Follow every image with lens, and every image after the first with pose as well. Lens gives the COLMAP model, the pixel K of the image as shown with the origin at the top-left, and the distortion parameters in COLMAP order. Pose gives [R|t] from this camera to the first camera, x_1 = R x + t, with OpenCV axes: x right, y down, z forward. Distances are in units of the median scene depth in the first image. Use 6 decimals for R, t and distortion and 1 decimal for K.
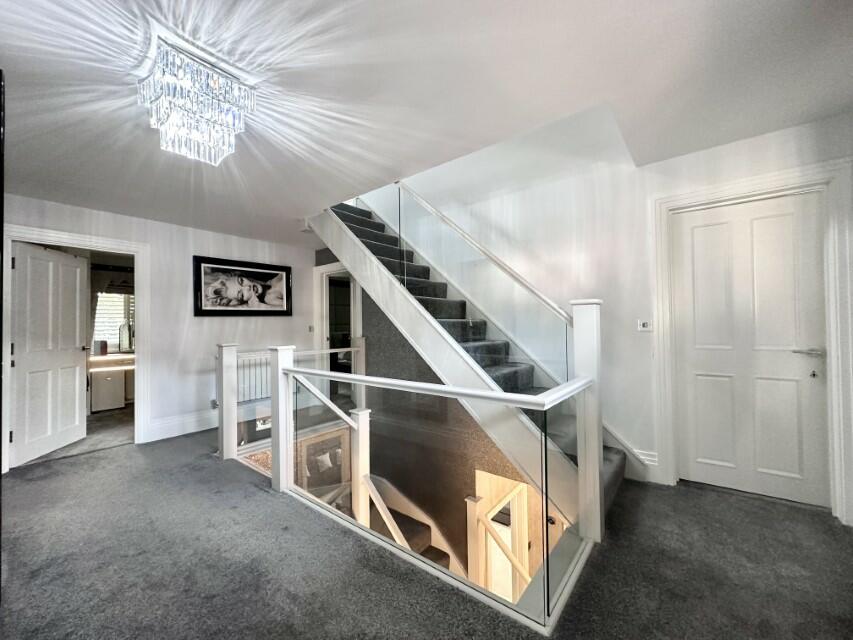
lens RADIAL K [[340.9, 0, 427.3], [0, 340.9, 320.3], [0, 0, 1]] dist [0.000930, 0.000136]
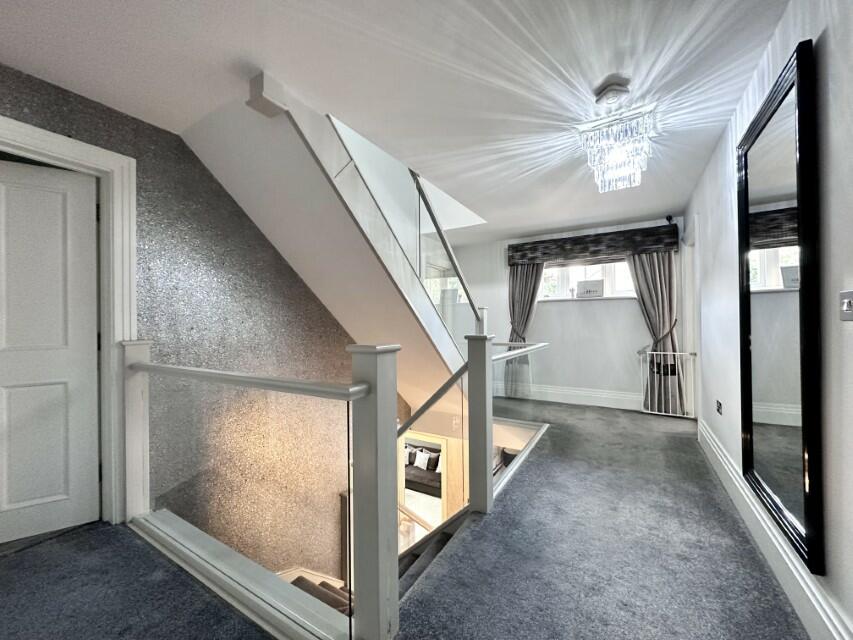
lens RADIAL K [[340.9, 0, 427.1], [0, 340.9, 323.3], [0, 0, 1]] dist [0.000930, 0.000136]
pose [[-0.132628, 0.024161, 0.990871, -1.453107], [0.002062, 0.999707, -0.024100, 0.080169], [-0.991164, -0.001153, -0.132639, 1.471434]]
